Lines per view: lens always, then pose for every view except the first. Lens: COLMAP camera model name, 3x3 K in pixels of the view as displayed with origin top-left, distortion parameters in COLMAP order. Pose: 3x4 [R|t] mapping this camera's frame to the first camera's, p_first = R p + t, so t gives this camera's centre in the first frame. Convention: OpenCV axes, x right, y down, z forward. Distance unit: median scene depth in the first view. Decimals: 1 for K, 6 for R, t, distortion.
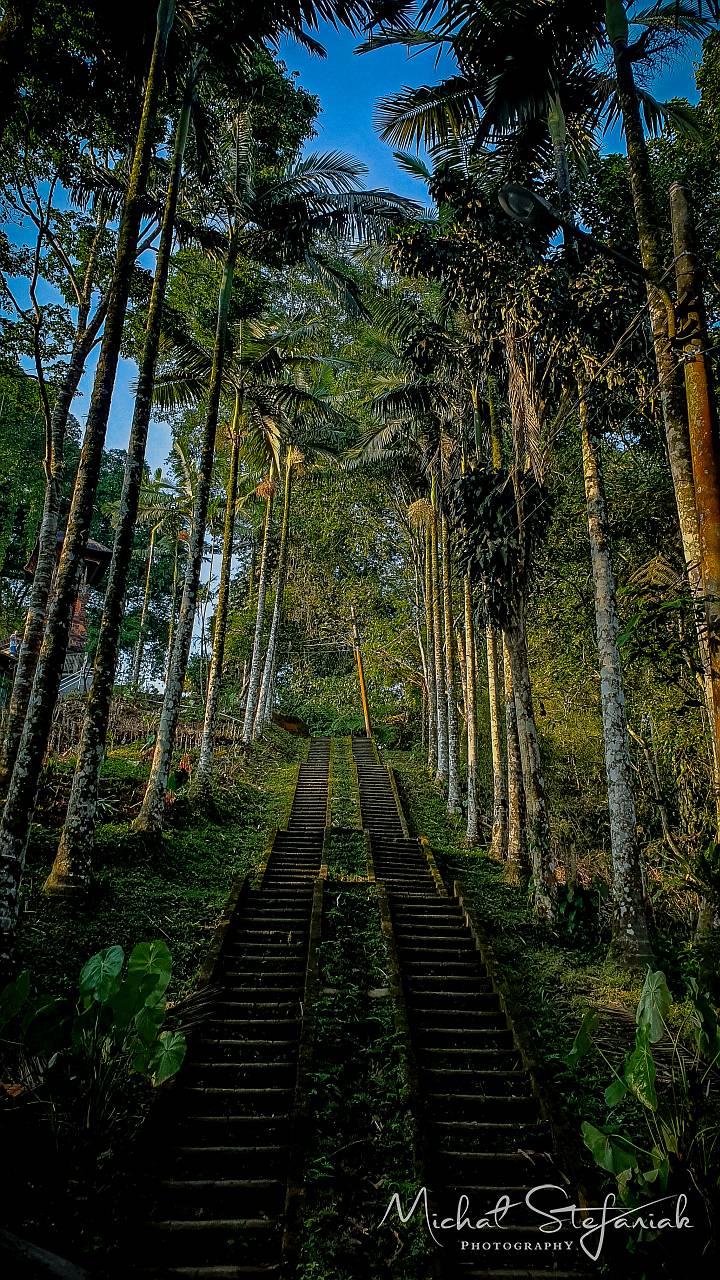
lens RADIAL K [[988.4, 0, 357.9], [0, 988.4, 635.9], [0, 0, 1]] dist [0.069224, -0.147592]
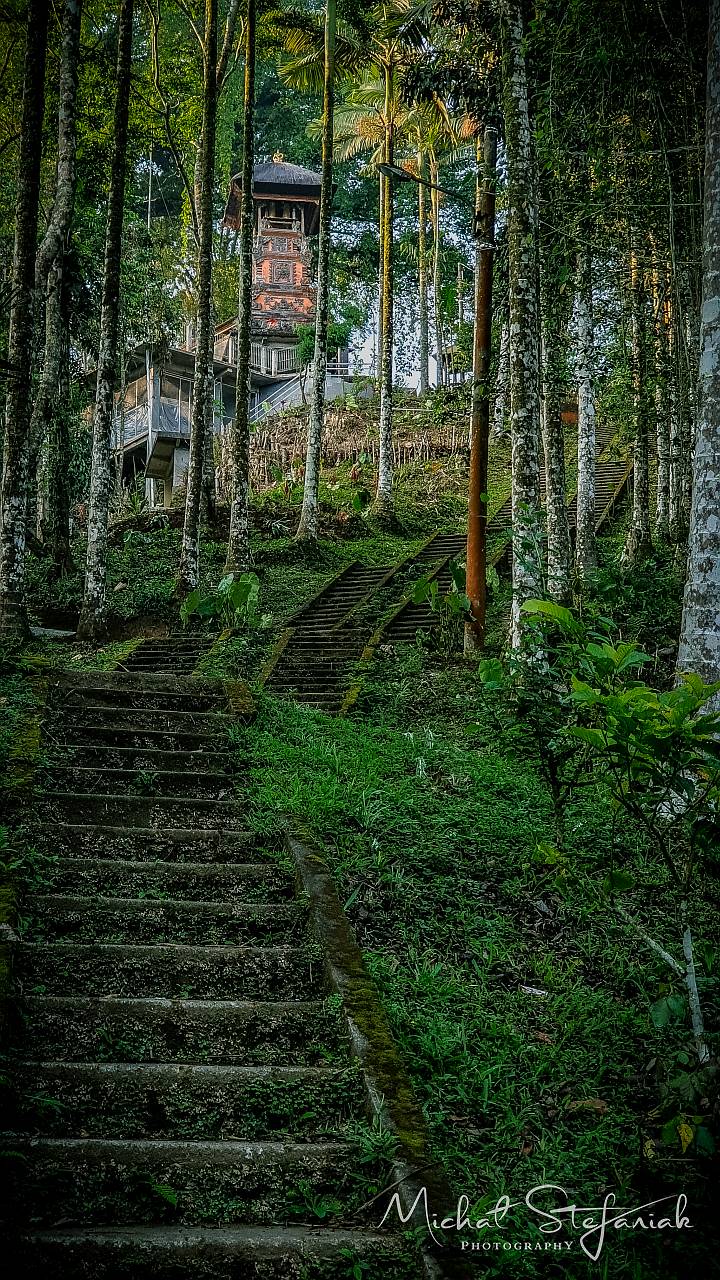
lens RADIAL K [[2767.6, 0, 360.0], [0, 2767.6, 640.0], [0, 0, 1]] dist [0.416794, -0.021456]
pose [[0.941414, -0.084255, -0.326560, 1.135856], [0.146582, 0.974271, 0.171199, -0.317158], [0.303734, -0.209036, 0.929543, -2.625421]]
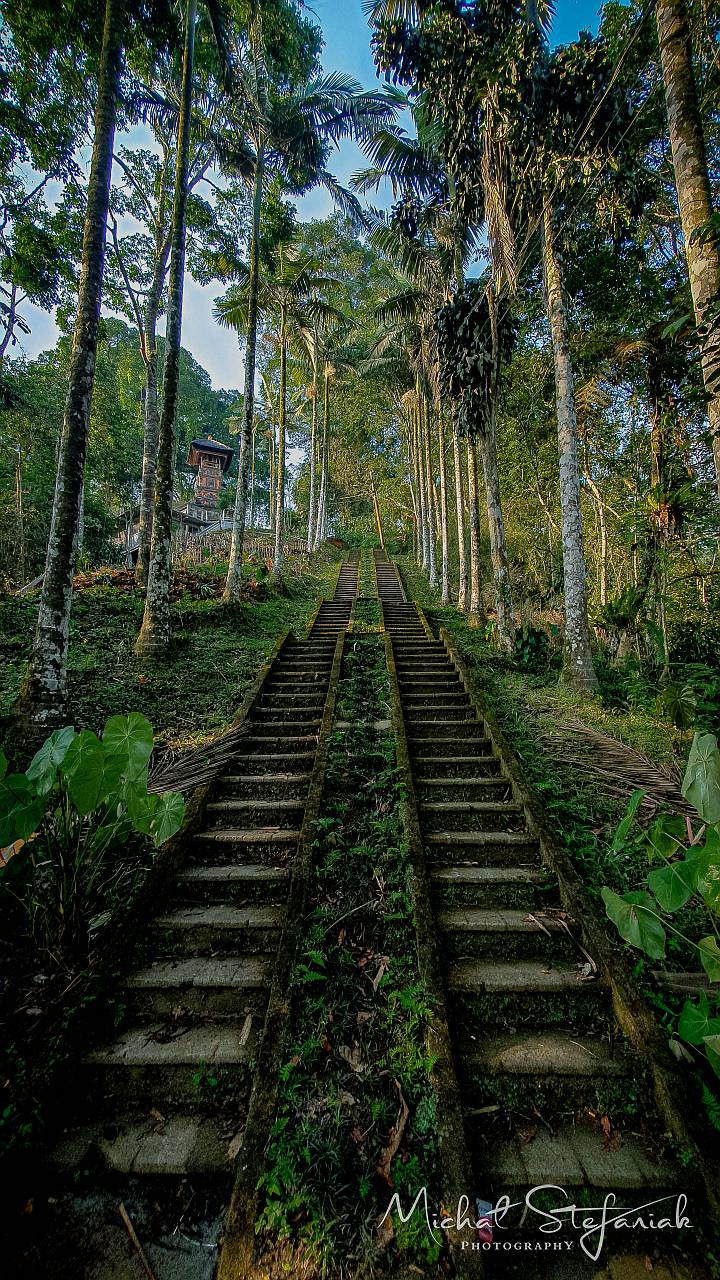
lens RADIAL K [[472.8, 0, 351.8], [0, 472.8, 647.0], [0, 0, 1]] dist [-0.010432, -0.000053]
pose [[0.996926, -0.036235, -0.069461, 0.018709], [0.054383, 0.958275, 0.280628, 0.076747], [0.056394, -0.283543, 0.957300, 0.342864]]
